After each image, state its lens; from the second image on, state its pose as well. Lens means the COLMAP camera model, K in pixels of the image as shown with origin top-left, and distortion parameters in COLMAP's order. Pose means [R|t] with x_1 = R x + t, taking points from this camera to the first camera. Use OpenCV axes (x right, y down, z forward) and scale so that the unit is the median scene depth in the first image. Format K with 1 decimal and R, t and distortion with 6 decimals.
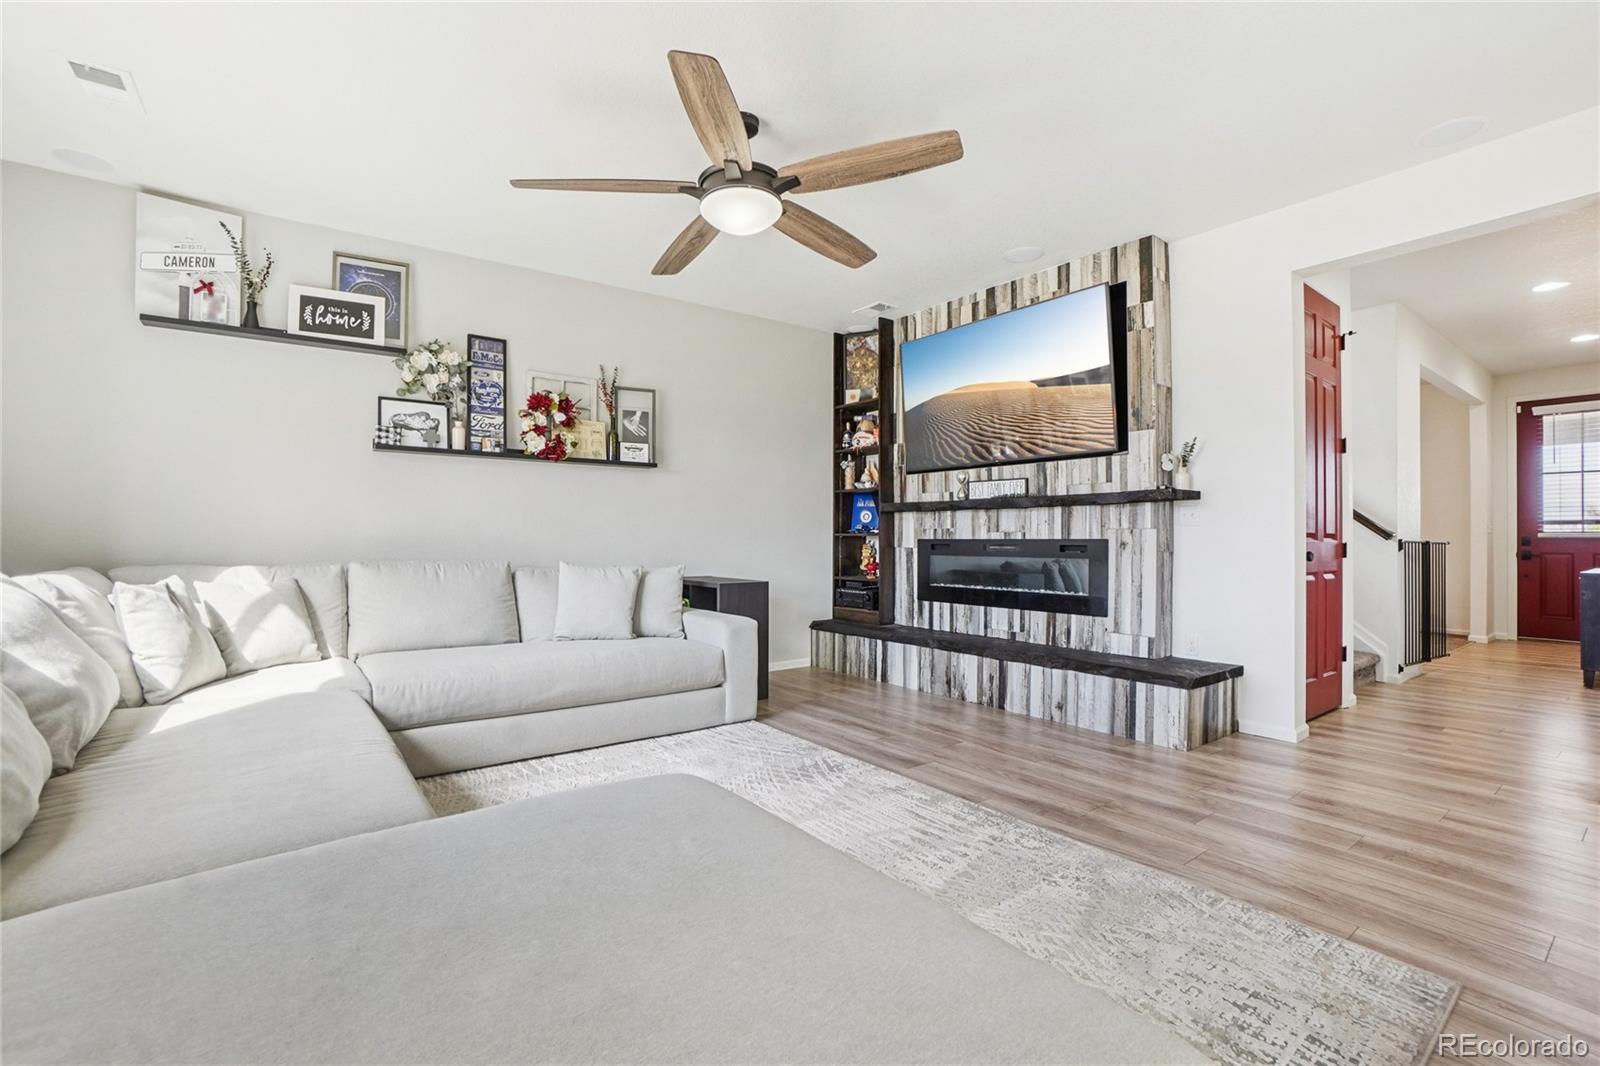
lens RADIAL K [[714.9, 0, 790.2], [0, 714.9, 523.7], [0, 0, 1]] dist [-0.050107, 0.013883]
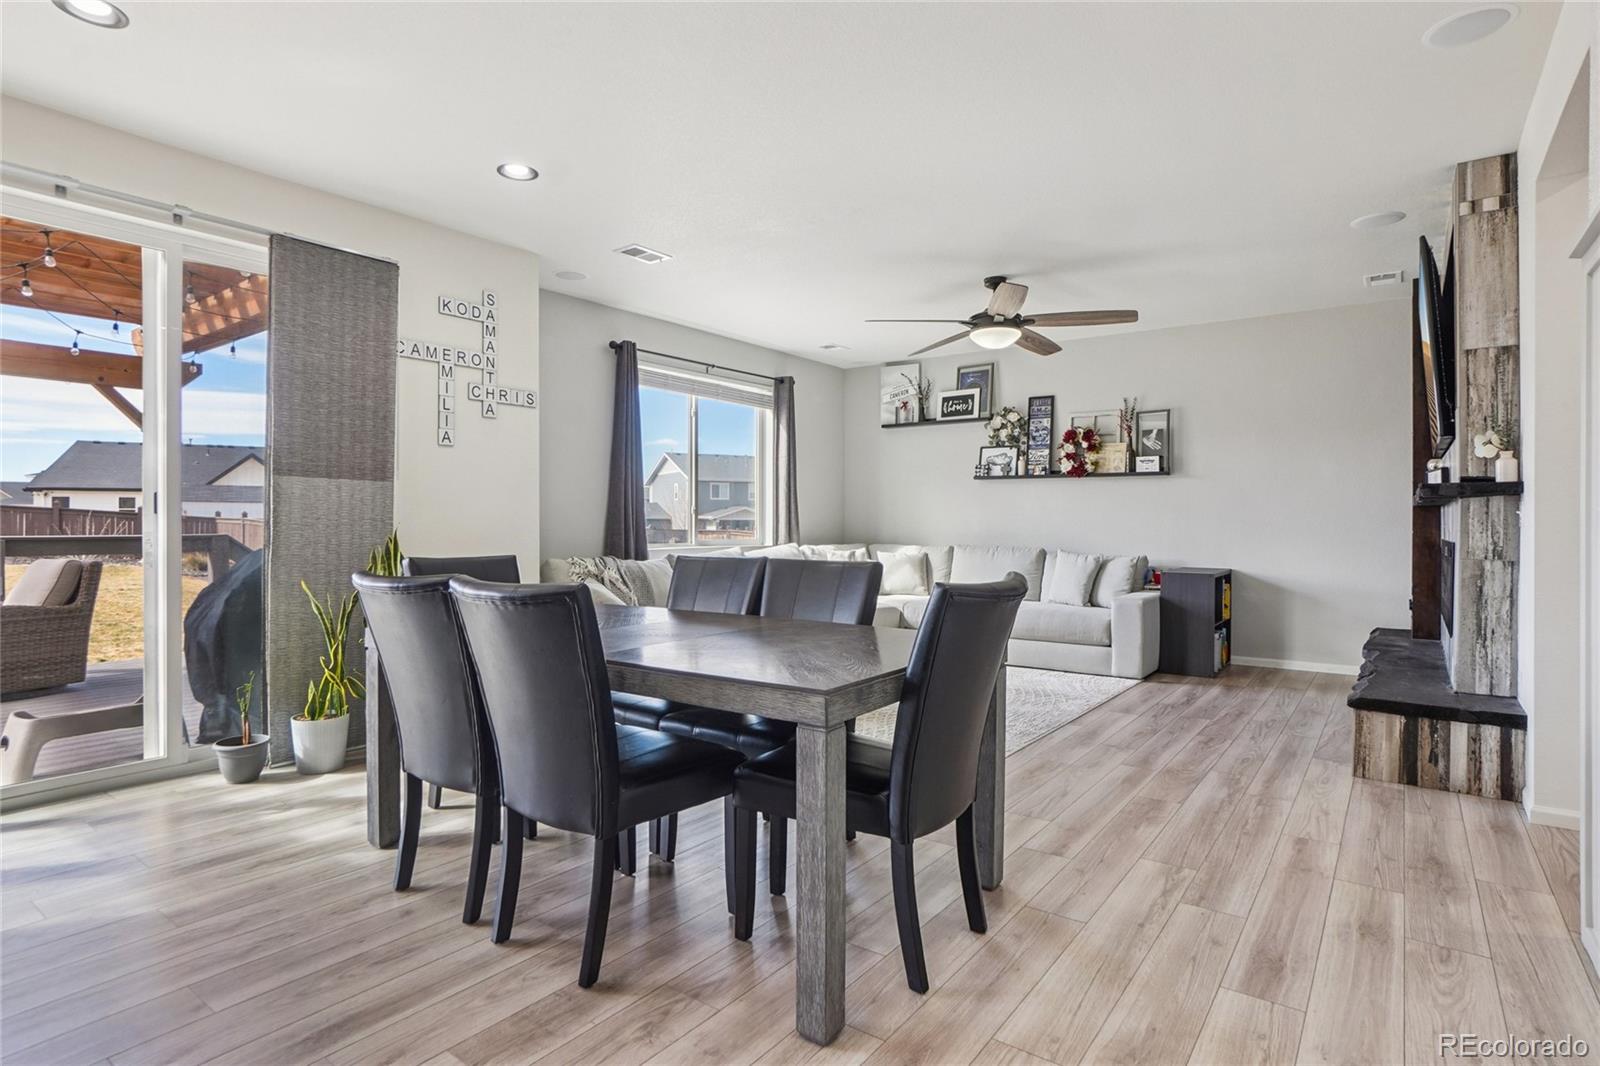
lens RADIAL K [[839.7, 0, 797.4], [0, 839.7, 527.6], [0, 0, 1]] dist [-0.037232, 0.020558]
pose [[0.293331, 0.006651, -0.955988, 1.163592], [0.016355, 0.999795, 0.011974, -0.020400], [0.955871, -0.019148, 0.293162, -0.004554]]
